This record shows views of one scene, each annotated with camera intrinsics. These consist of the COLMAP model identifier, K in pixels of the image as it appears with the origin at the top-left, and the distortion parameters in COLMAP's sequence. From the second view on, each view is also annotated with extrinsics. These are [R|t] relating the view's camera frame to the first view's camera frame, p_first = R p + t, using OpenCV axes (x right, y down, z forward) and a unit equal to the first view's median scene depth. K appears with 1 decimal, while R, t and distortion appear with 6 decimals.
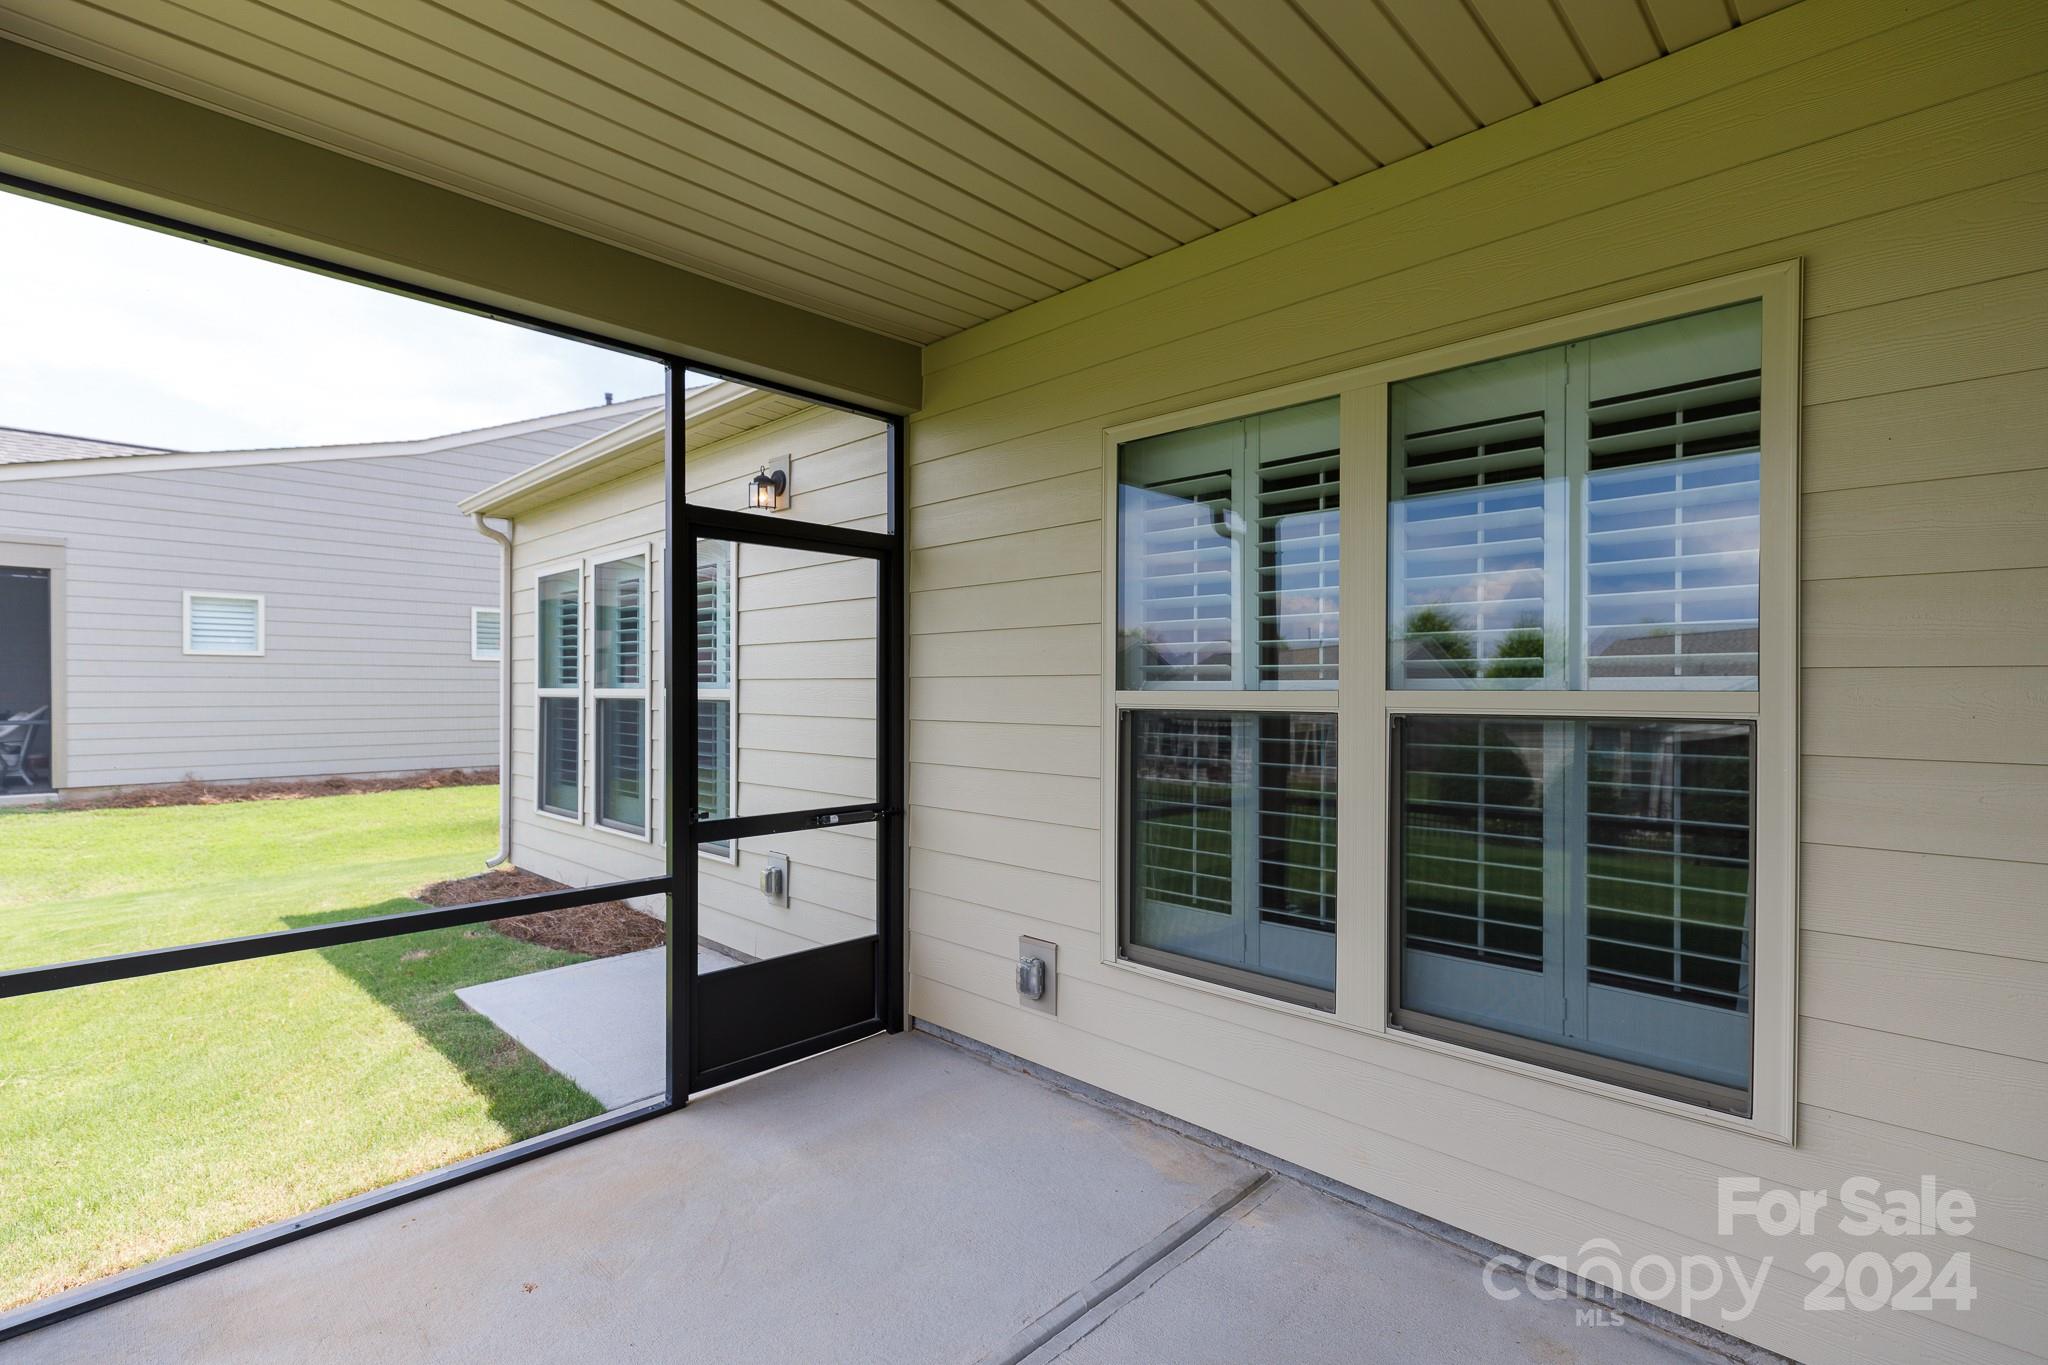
lens RADIAL K [[937.5, 0, 1036.6], [0, 937.5, 682.5], [0, 0, 1]] dist [-0.000573, -0.000137]
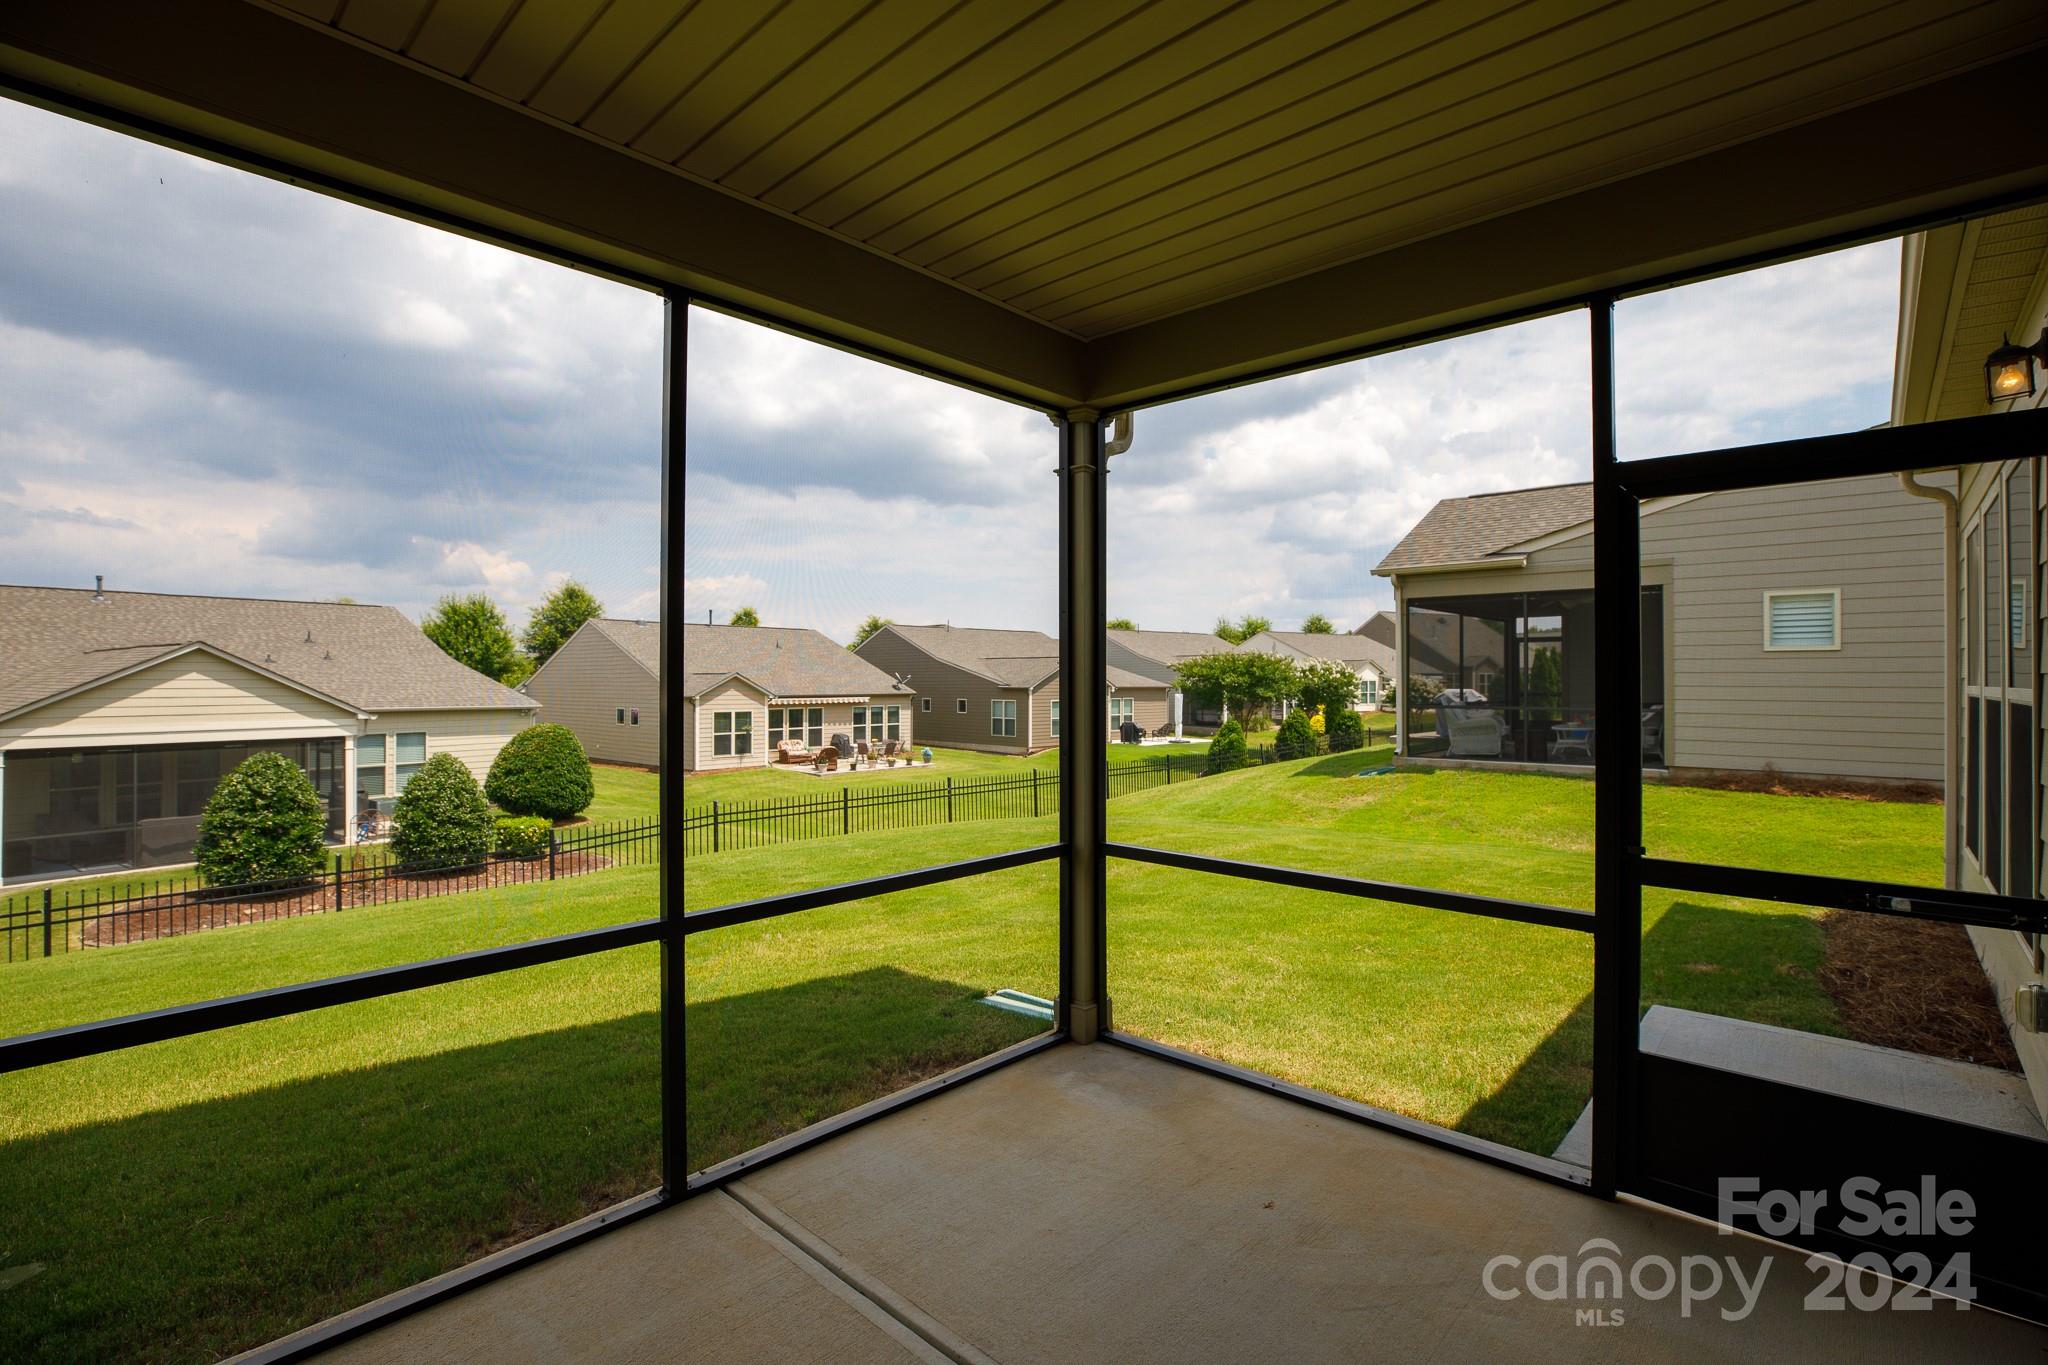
lens RADIAL K [[937.5, 0, 1036.6], [0, 937.5, 682.5], [0, 0, 1]] dist [-0.000573, -0.000137]
pose [[0.026582, 0.000116, -0.999647, 0.190521], [0.007641, 0.999971, 0.000319, -0.001905], [0.999617, -0.007647, 0.026580, 0.212865]]
